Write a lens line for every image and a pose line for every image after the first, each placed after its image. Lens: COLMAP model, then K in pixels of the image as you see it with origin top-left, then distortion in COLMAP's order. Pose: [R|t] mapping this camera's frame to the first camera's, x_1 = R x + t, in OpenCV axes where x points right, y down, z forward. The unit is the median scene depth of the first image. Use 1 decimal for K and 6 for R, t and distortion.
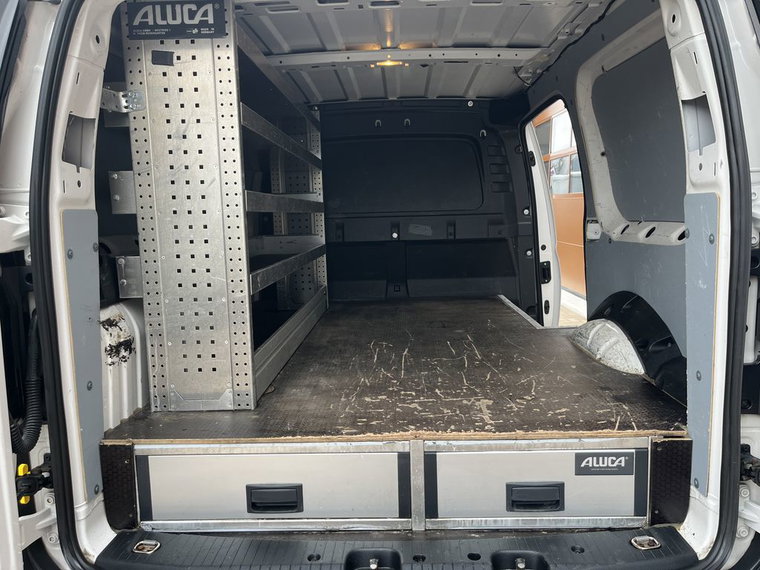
lens RADIAL K [[589.5, 0, 379.3], [0, 589.5, 289.3], [0, 0, 1]] dist [0.067558, -0.088073]
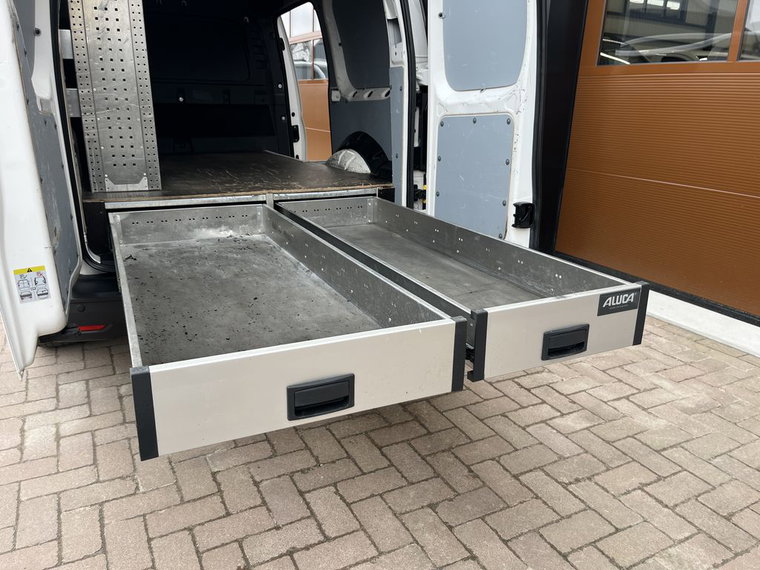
lens RADIAL K [[589.5, 0, 382.0], [0, 589.5, 286.8], [0, 0, 1]] dist [0.067558, -0.088073]
pose [[0.886916, -0.101530, 0.450634, -0.458221], [0.024478, 0.984505, 0.173637, 0.204807], [-0.461281, -0.142971, 0.875659, -0.800263]]
